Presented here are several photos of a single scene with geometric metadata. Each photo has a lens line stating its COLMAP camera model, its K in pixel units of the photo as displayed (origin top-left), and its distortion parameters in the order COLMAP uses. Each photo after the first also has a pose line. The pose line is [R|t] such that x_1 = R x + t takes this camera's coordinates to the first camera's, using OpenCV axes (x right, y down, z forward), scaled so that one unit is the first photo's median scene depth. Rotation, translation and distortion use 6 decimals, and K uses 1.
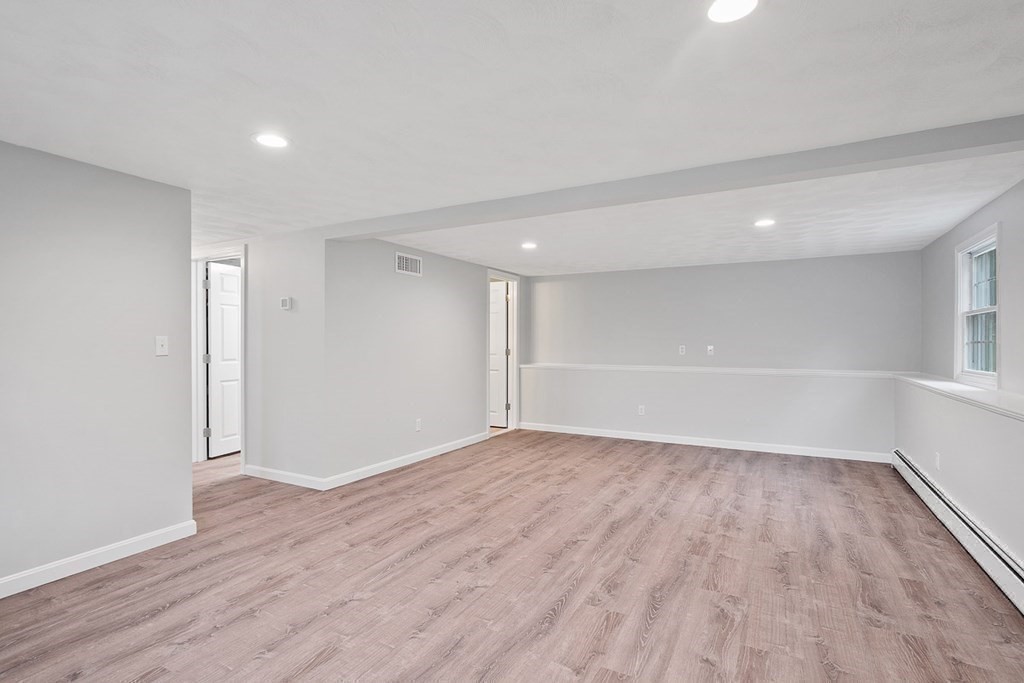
lens RADIAL K [[514.5, 0, 480.3], [0, 514.5, 341.9], [0, 0, 1]] dist [-0.002401, 0.001456]
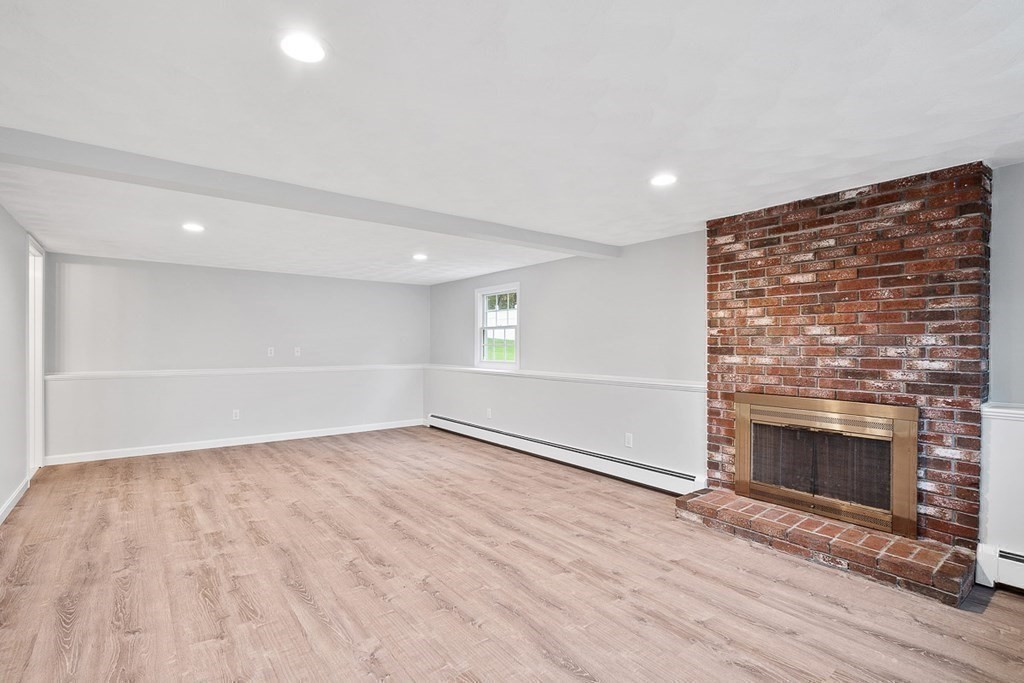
lens RADIAL K [[487.1, 0, 497.9], [0, 487.1, 343.9], [0, 0, 1]] dist [-0.004475, 0.000181]
pose [[0.384524, 0.001534, 0.923114, -0.612591], [-0.002524, 0.999997, -0.000610, -0.000541], [-0.923112, -0.002096, 0.384527, 0.345984]]
